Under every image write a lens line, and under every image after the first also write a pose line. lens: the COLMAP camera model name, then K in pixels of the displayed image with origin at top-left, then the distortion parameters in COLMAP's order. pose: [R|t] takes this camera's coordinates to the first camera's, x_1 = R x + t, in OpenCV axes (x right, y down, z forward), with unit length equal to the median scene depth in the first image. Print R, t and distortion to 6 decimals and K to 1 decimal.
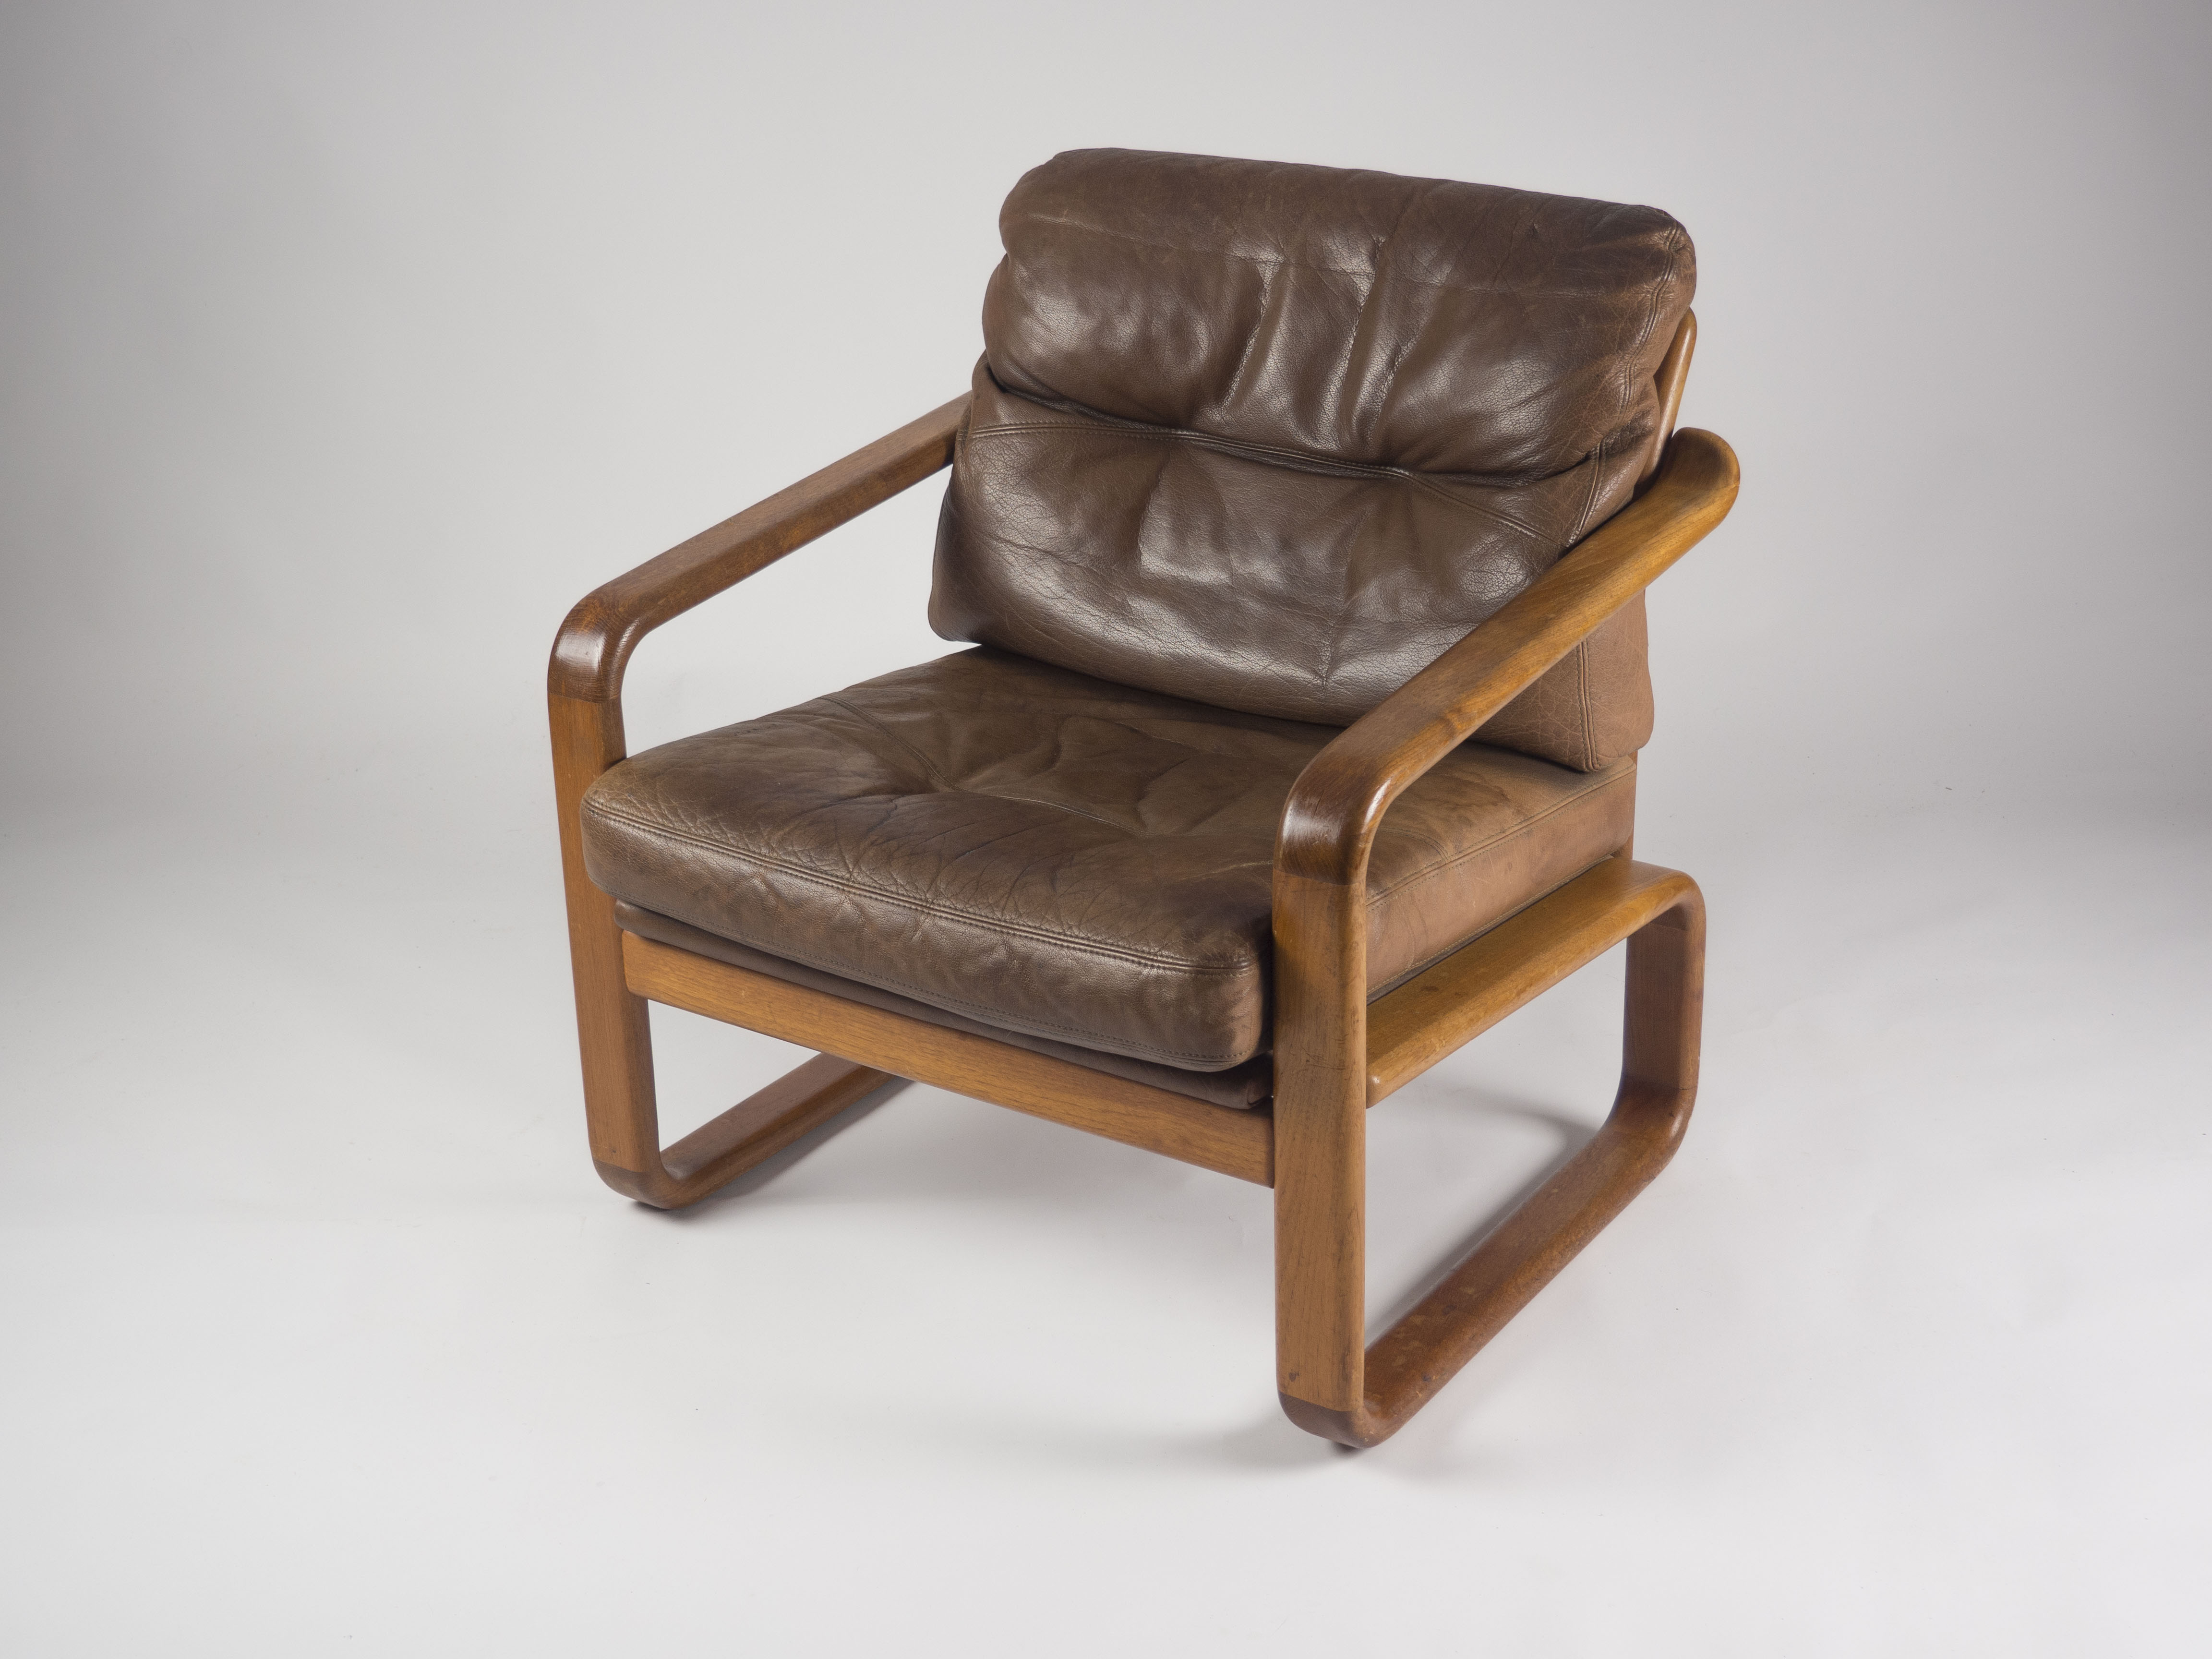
lens RADIAL K [[3167.3, 0, 1112.6], [0, 3167.3, 835.1], [0, 0, 1]] dist [0.013417, 0.000000]
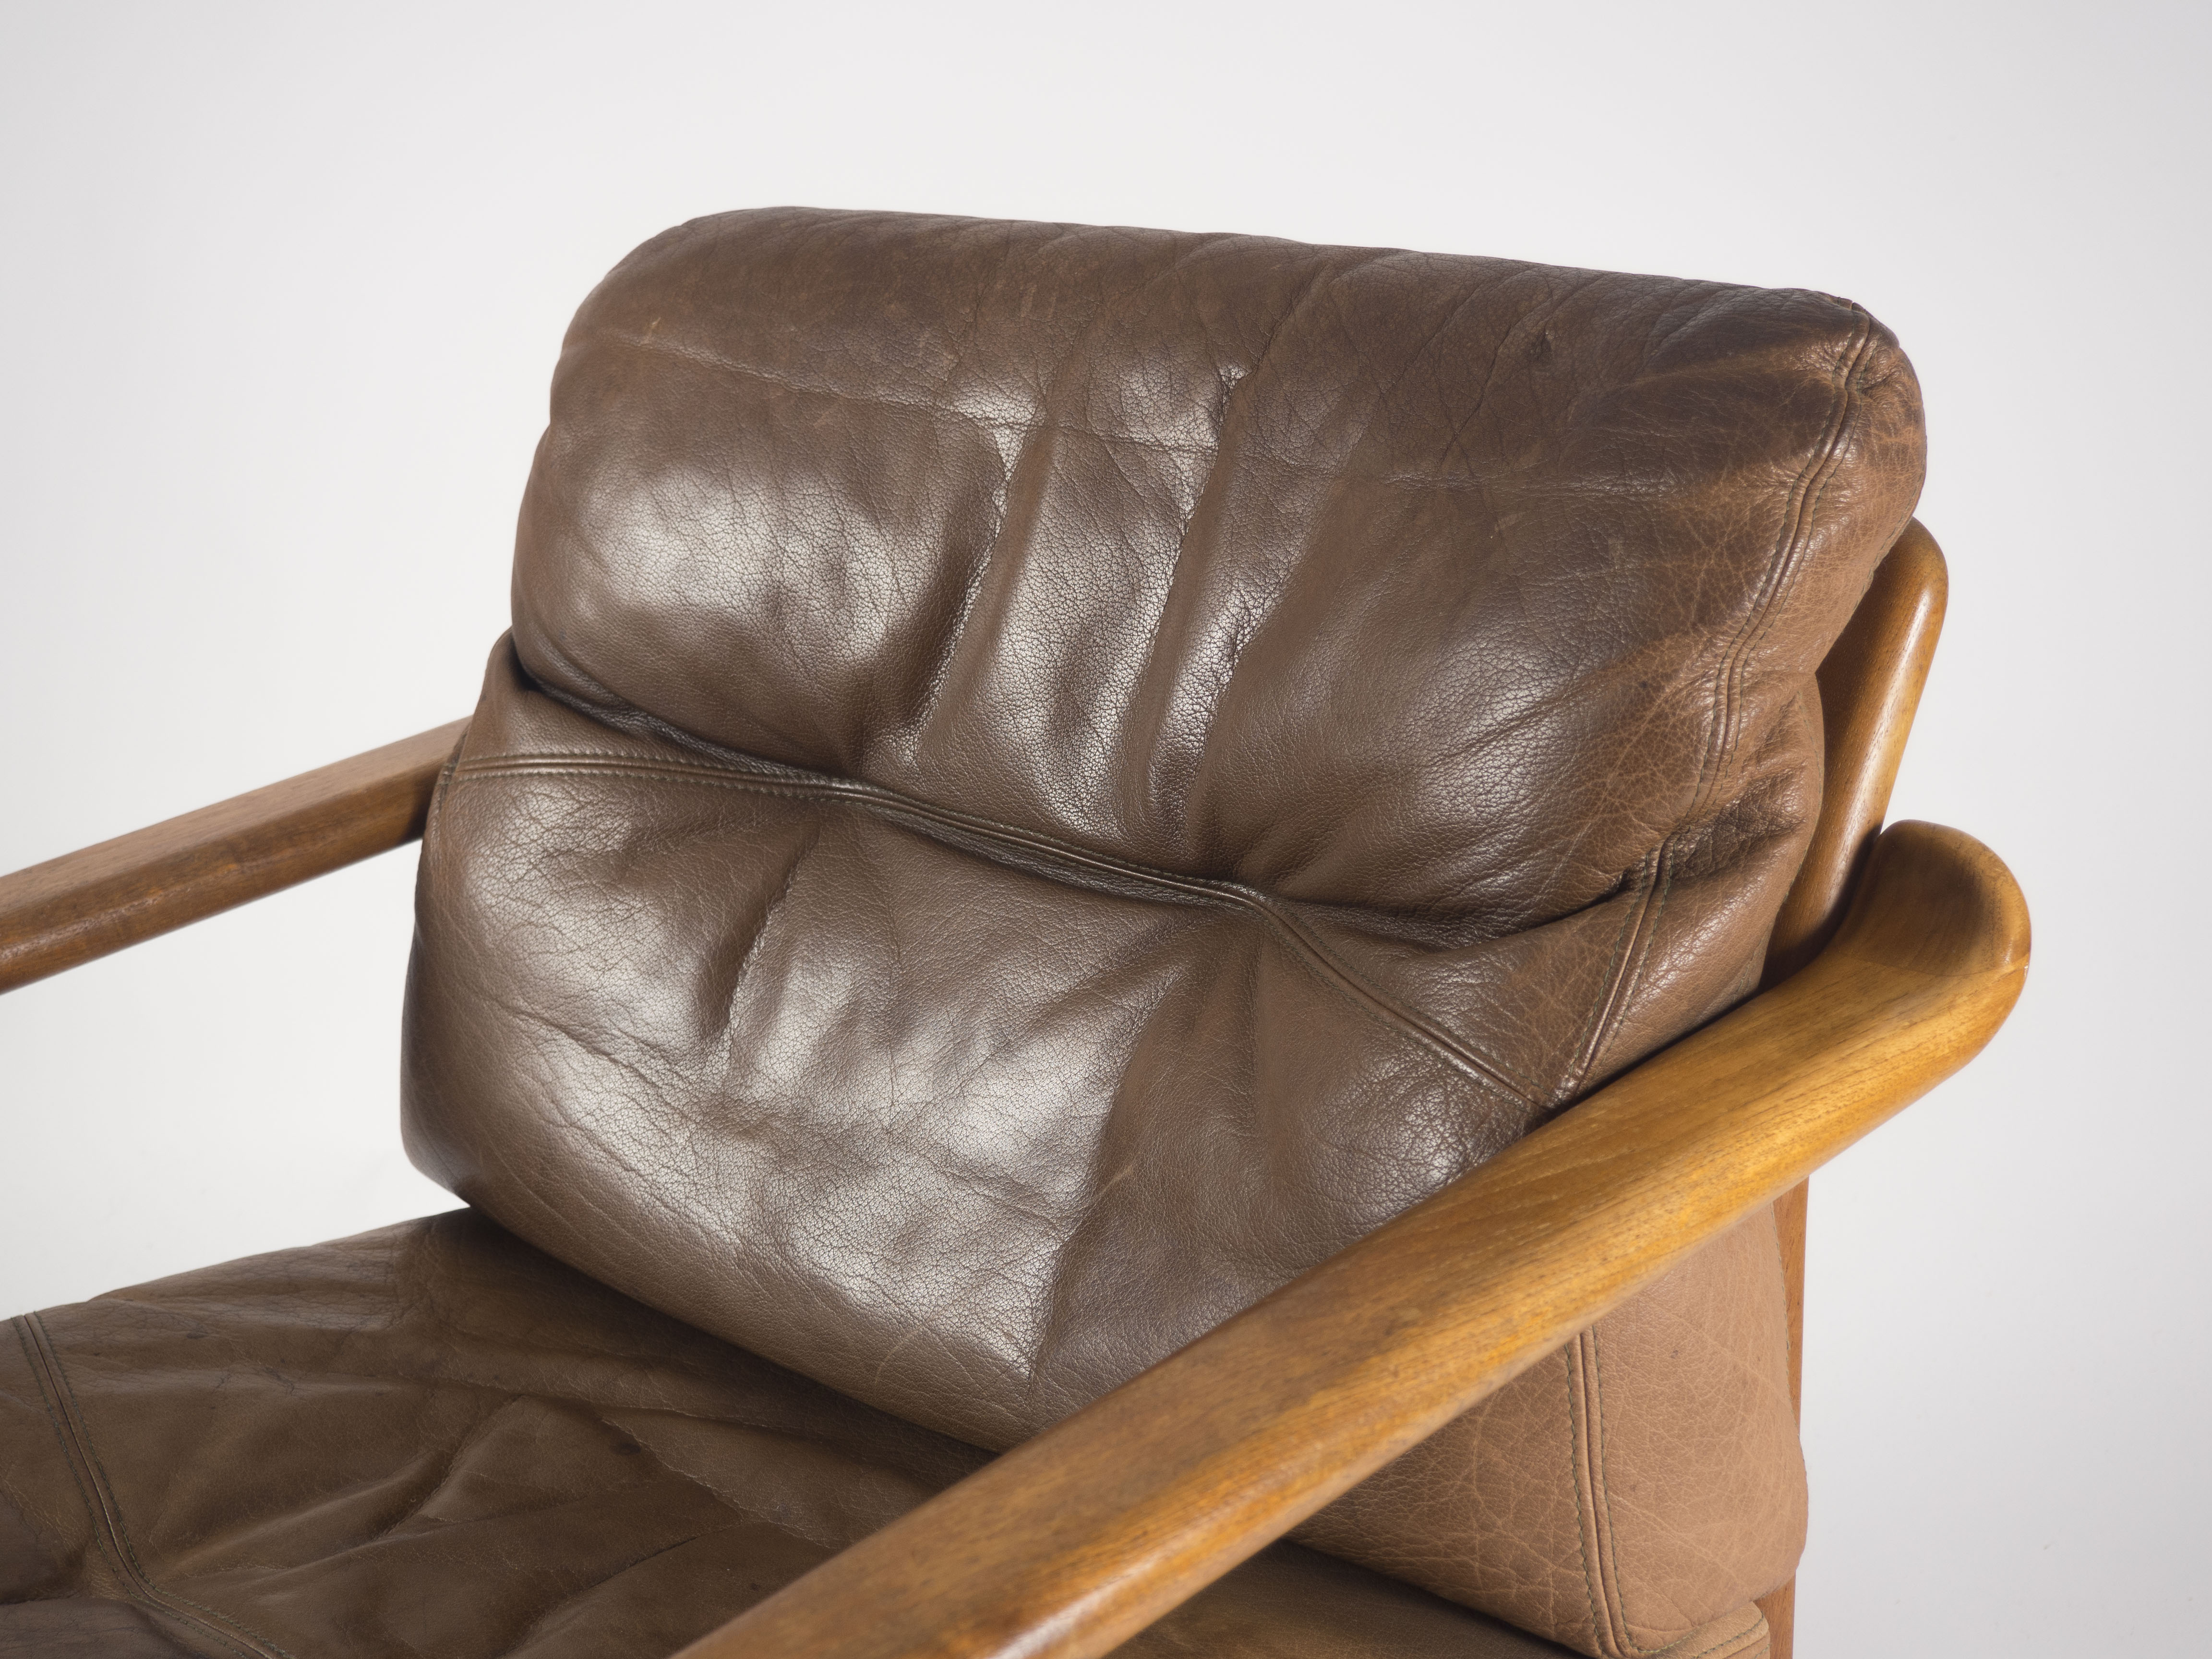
lens RADIAL K [[3398.7, 0, 1110.7], [0, 3398.7, 823.5], [0, 0, 1]] dist [0.015331, 0.000000]
pose [[0.984295, 0.041017, -0.171702, 0.159103], [-0.060192, 0.992327, -0.108002, -0.075893], [0.165955, 0.116641, 0.979211, 0.561121]]
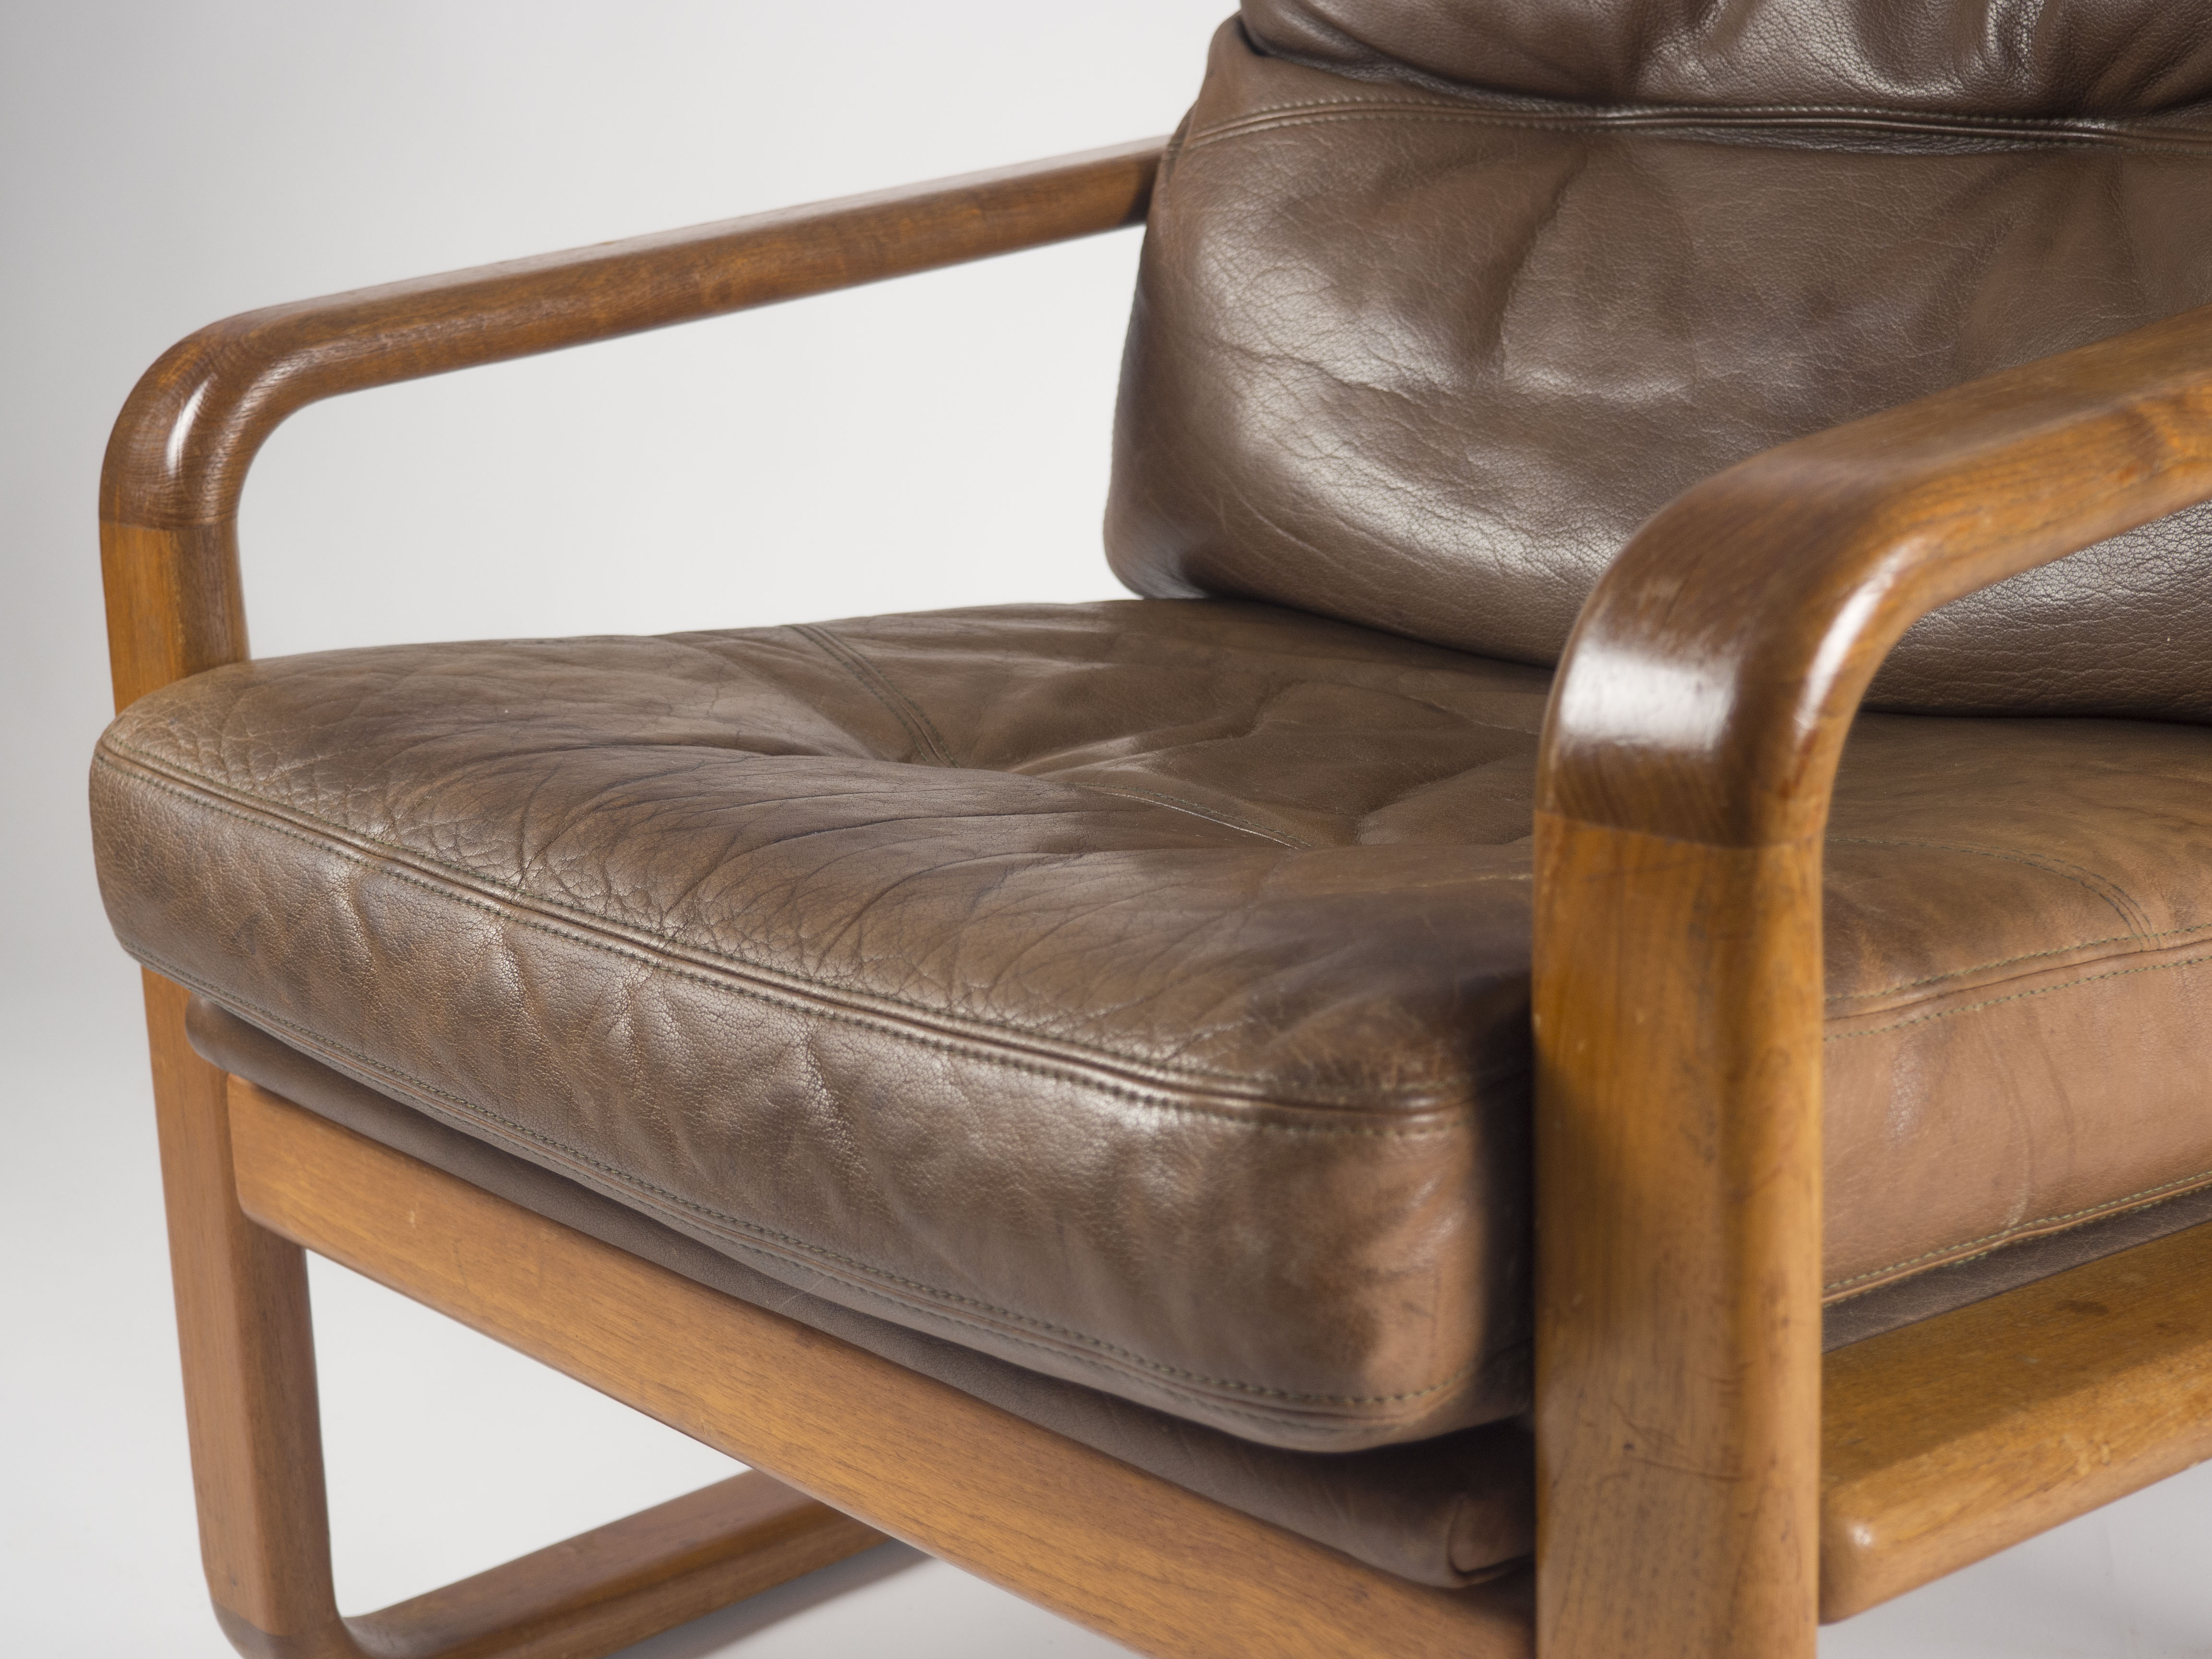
lens RADIAL K [[3398.7, 0, 1110.0], [0, 3398.7, 817.2], [0, 0, 1]] dist [0.015331, 0.000000]
pose [[0.970716, 0.045549, -0.235874, 0.077617], [-0.081683, 0.985942, -0.145763, 0.055436], [0.225919, 0.160761, 0.960790, 0.574042]]
